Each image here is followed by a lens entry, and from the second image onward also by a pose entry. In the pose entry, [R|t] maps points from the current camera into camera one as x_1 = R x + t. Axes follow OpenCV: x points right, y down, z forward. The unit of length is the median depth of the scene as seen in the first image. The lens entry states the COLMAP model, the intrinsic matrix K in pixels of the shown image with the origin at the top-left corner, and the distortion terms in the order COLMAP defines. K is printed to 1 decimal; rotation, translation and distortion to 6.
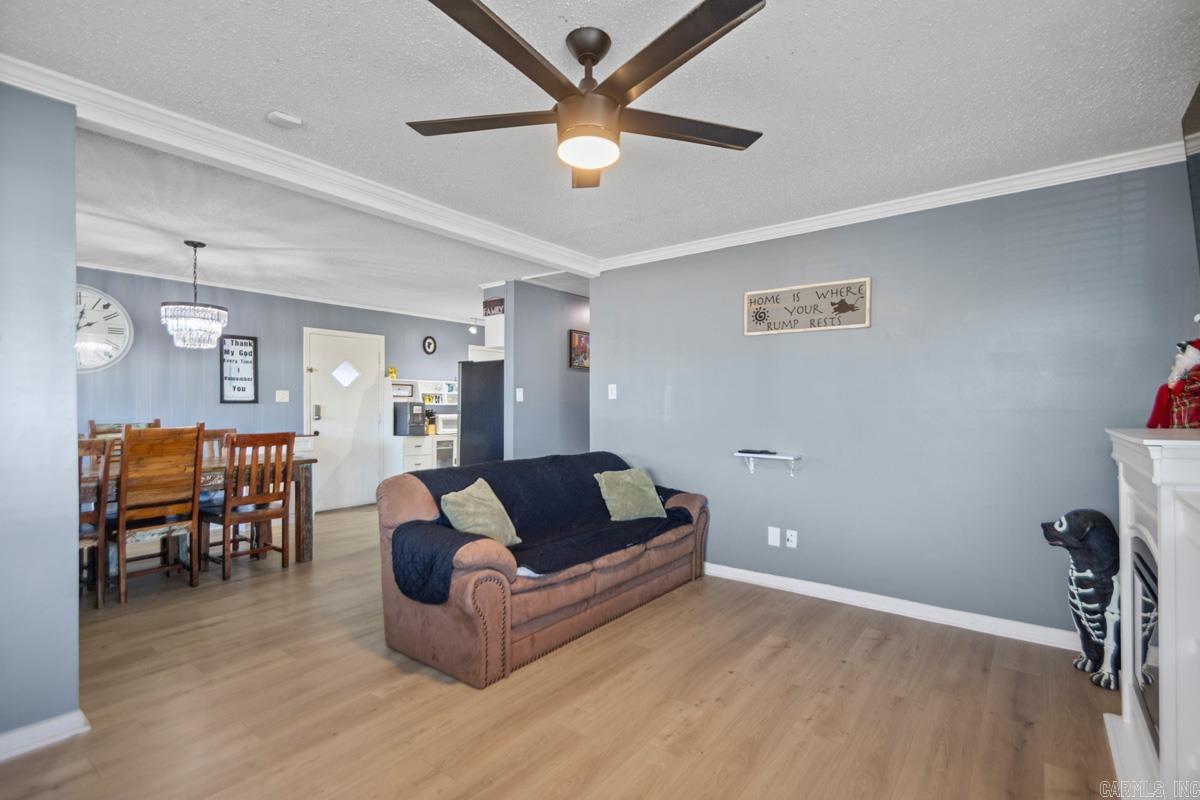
lens RADIAL K [[570.0, 0, 599.7], [0, 570.0, 402.1], [0, 0, 1]] dist [0.027371, -0.017343]
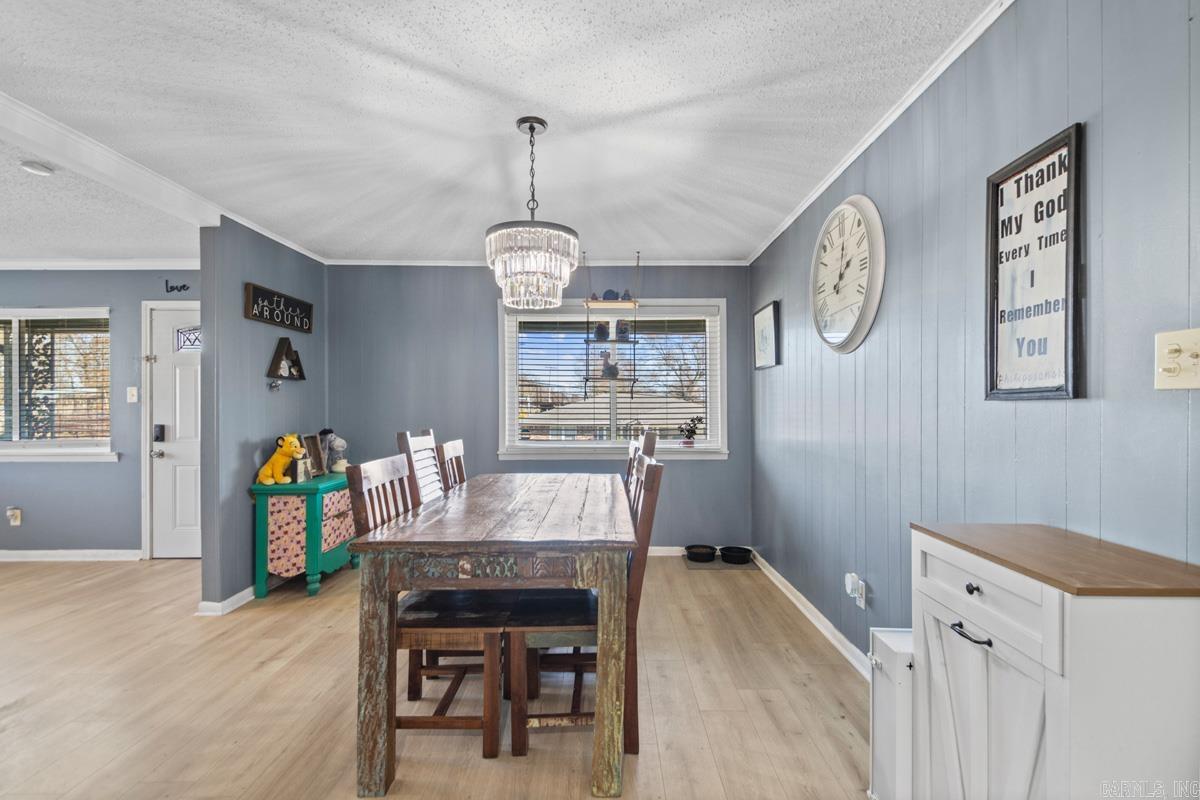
lens RADIAL K [[570.0, 0, 602.0], [0, 570.0, 408.0], [0, 0, 1]] dist [0.027371, -0.017343]
pose [[-0.791068, -0.003378, -0.611719, -0.298622], [-0.001909, 0.999994, -0.003053, 0.007409], [0.611725, -0.001247, -0.791069, 1.093724]]
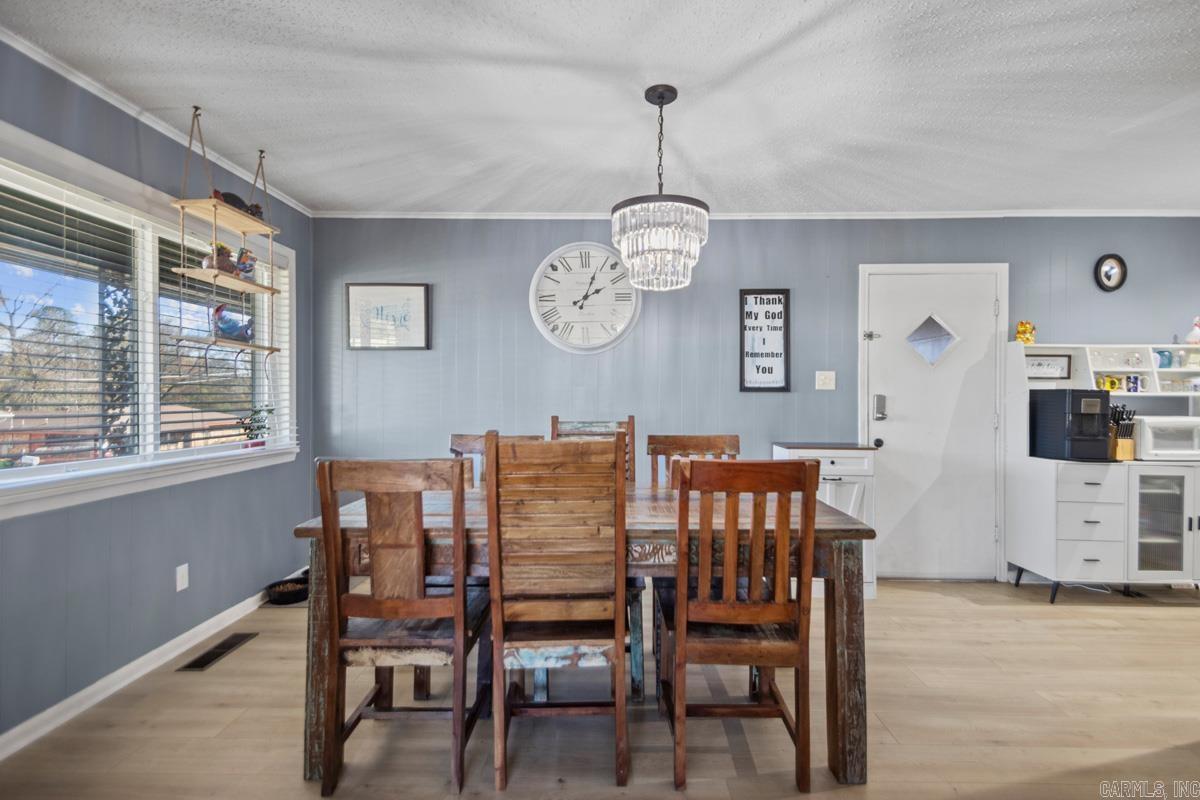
lens RADIAL K [[570.0, 0, 625.5], [0, 570.0, 397.0], [0, 0, 1]] dist [0.027371, -0.017343]
pose [[0.634899, 0.005308, -0.772577, -0.222958], [-0.000501, 0.999979, 0.006459, 0.003926], [0.772595, -0.003714, 0.634888, 0.461515]]
